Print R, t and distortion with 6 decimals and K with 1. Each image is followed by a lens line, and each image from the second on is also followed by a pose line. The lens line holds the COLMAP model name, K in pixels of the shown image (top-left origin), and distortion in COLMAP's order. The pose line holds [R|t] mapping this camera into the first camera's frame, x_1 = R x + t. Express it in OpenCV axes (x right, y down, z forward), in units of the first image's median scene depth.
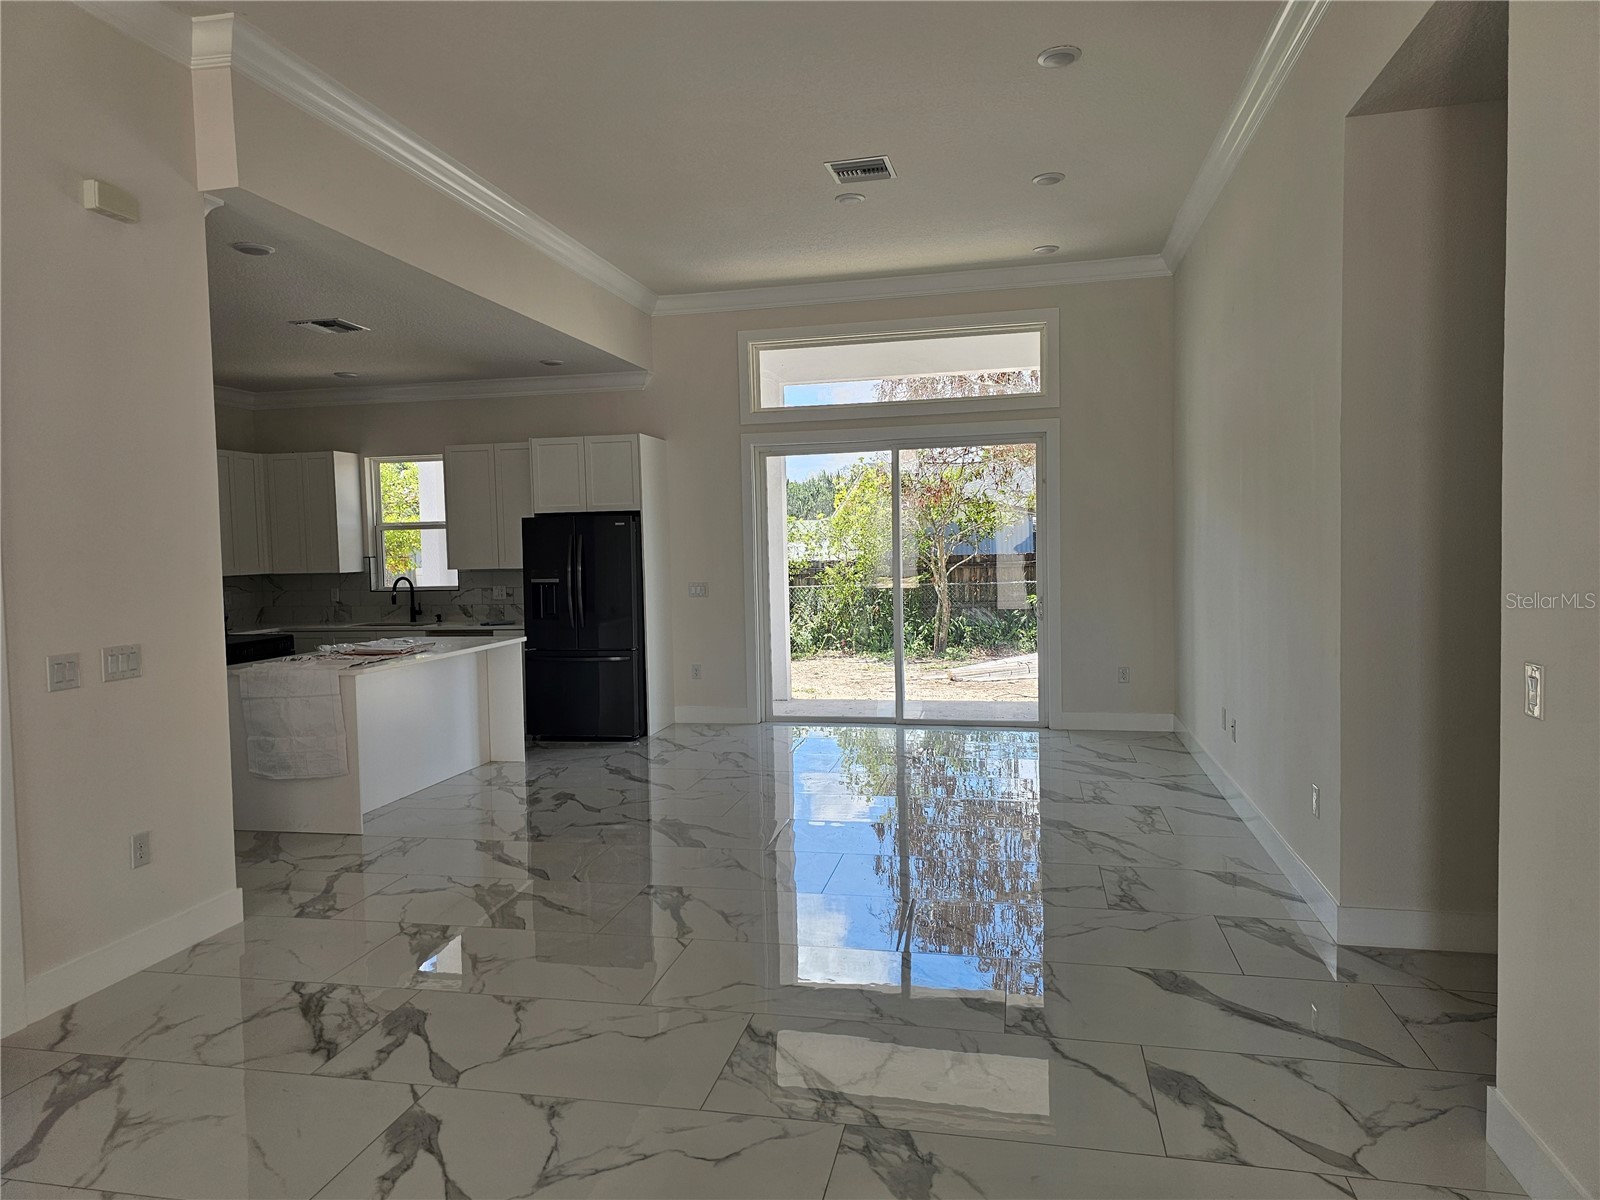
lens RADIAL K [[1073.4, 0, 792.1], [0, 1073.4, 581.6], [0, 0, 1]] dist [0.009714, 0.000125]
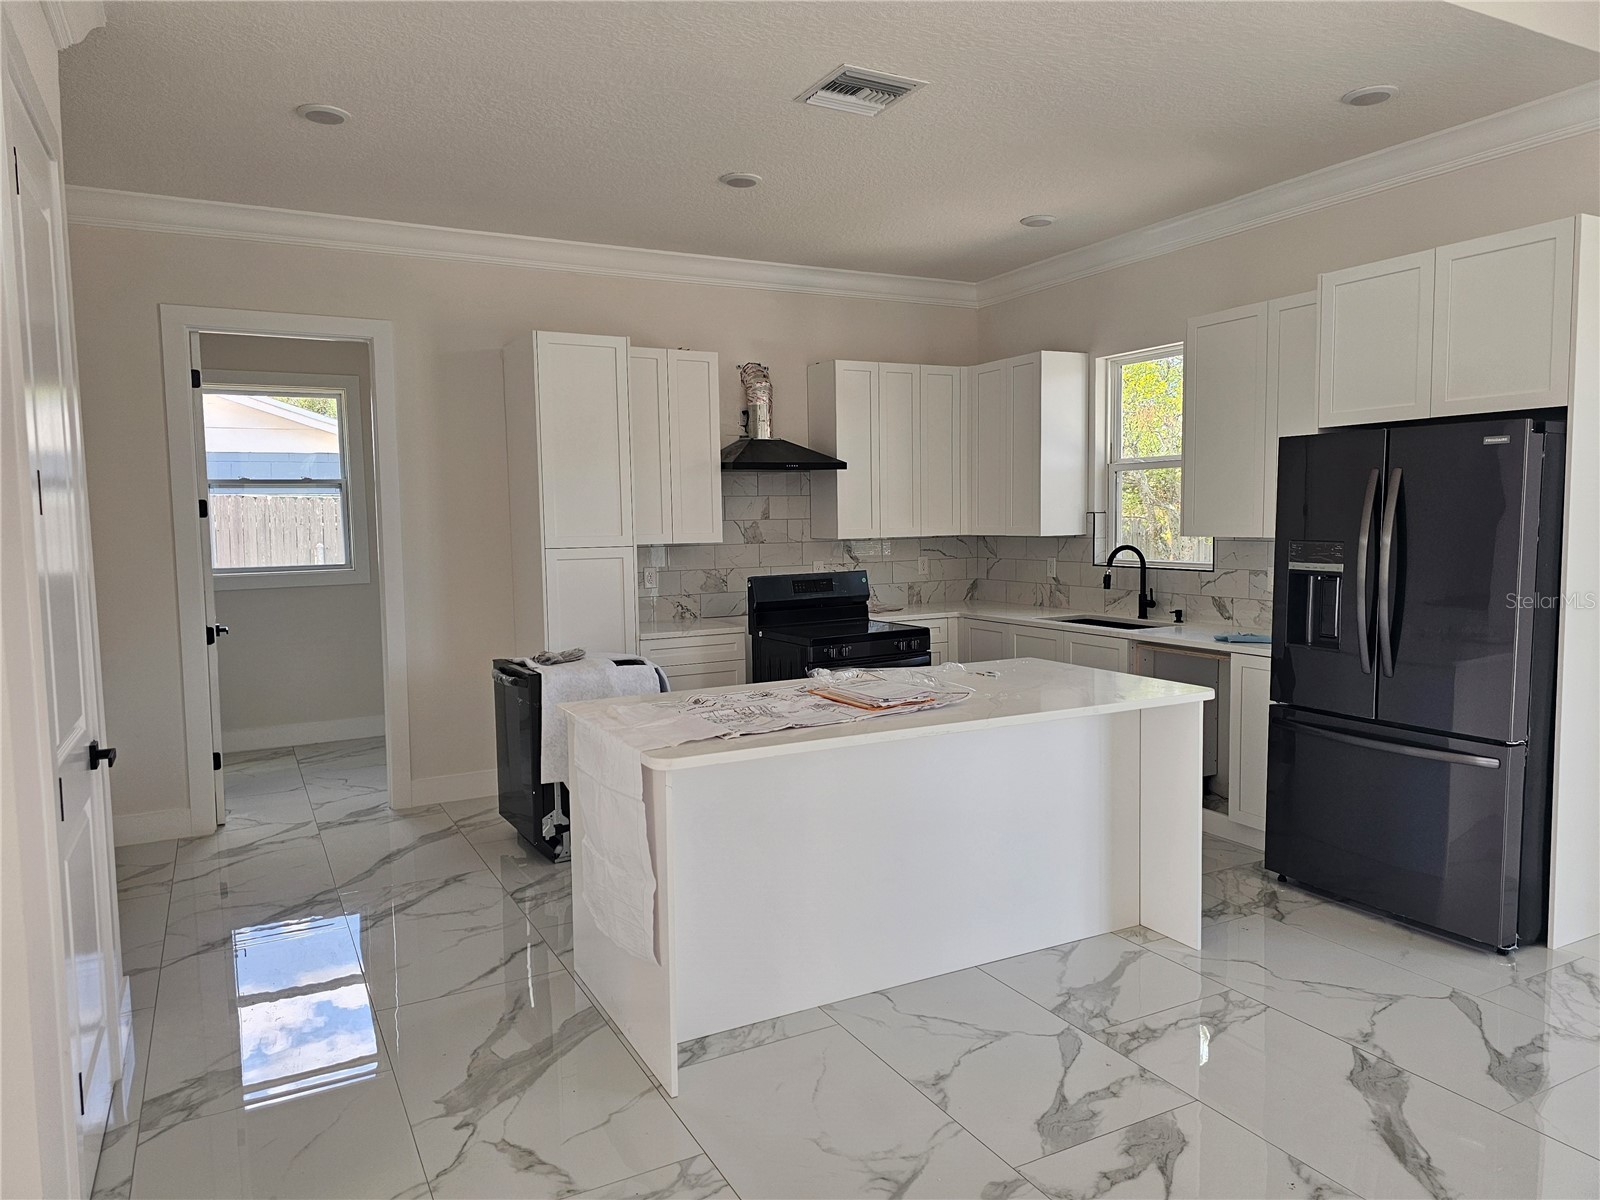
lens RADIAL K [[1073.4, 0, 792.1], [0, 1073.4, 581.6], [0, 0, 1]] dist [0.009714, 0.000125]
pose [[0.639281, 0.061382, -0.766519, -0.010194], [-0.027829, 0.998003, 0.056708, -0.013164], [0.768469, -0.014921, 0.639713, 0.460367]]
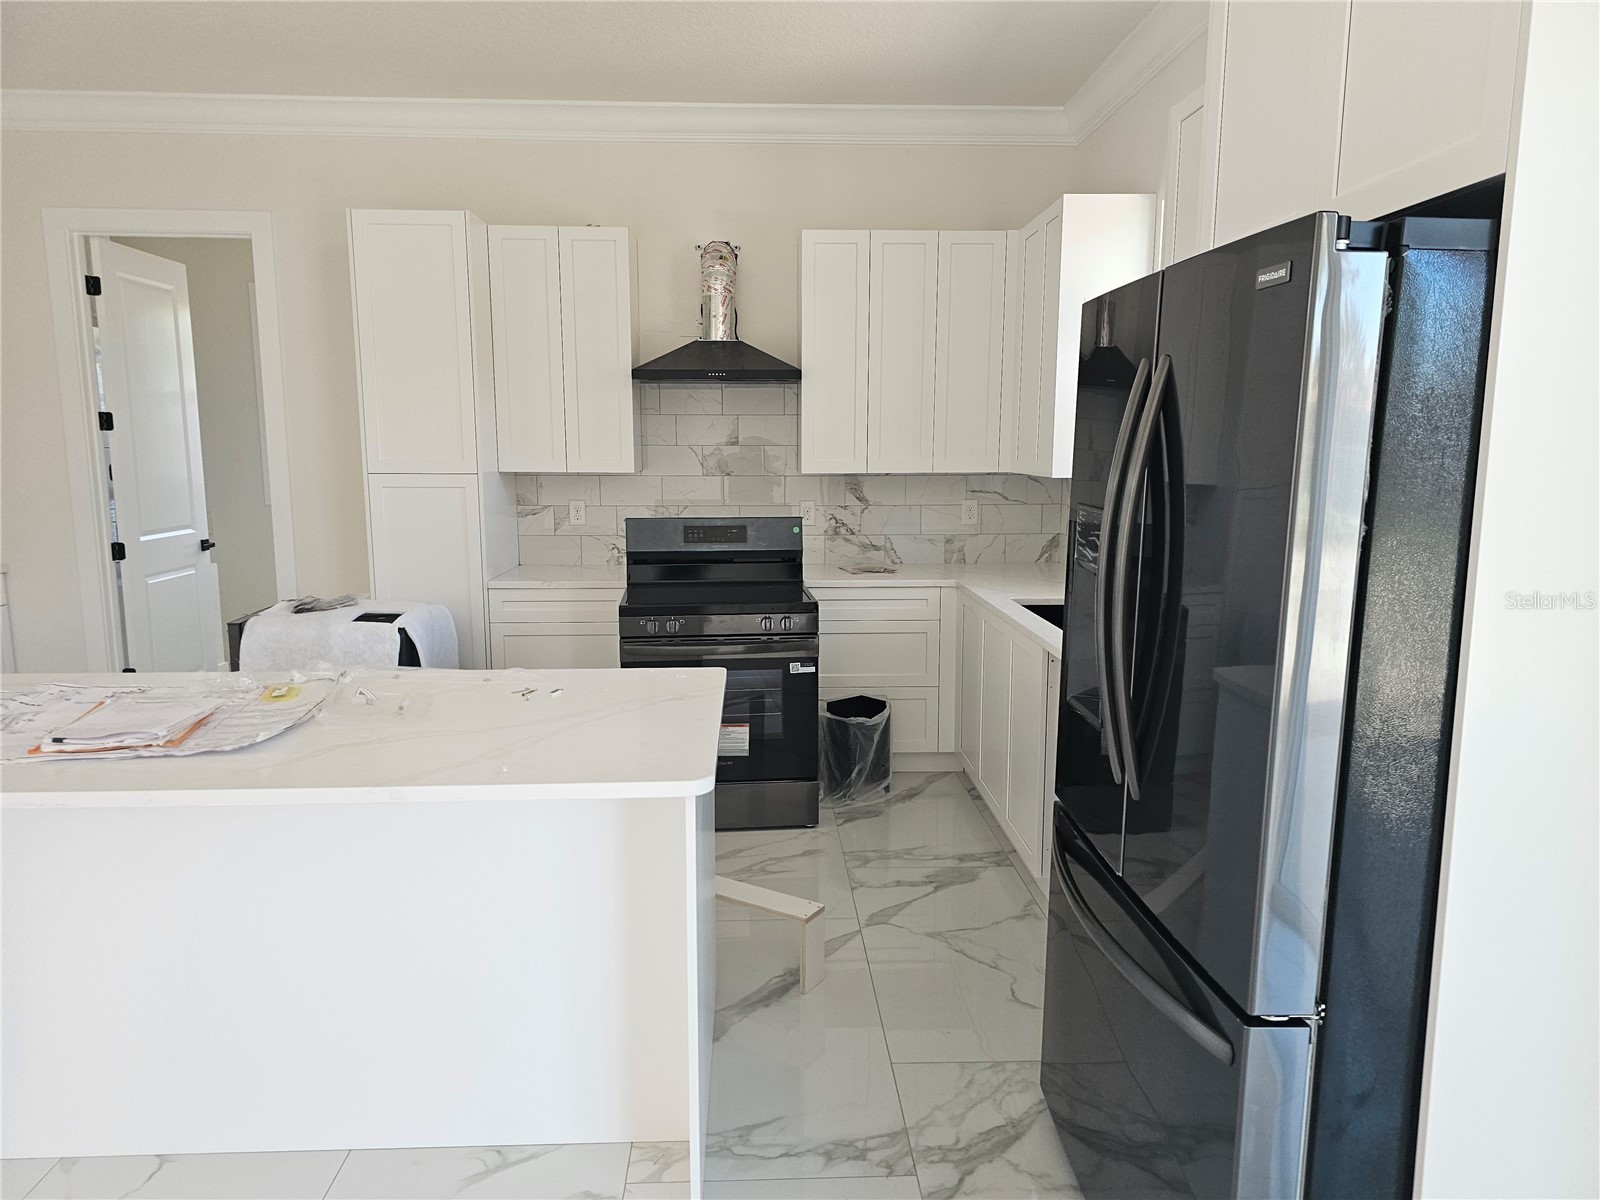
lens RADIAL K [[1074.4, 0, 800.0], [0, 1074.4, 600.0], [0, 0, 1]] dist [0.004892, 0.000206]
pose [[0.253196, 0.166779, -0.952930, -0.012913], [-0.045491, 0.985991, 0.160478, -0.024931], [0.966345, 0.002717, 0.257236, 0.785518]]
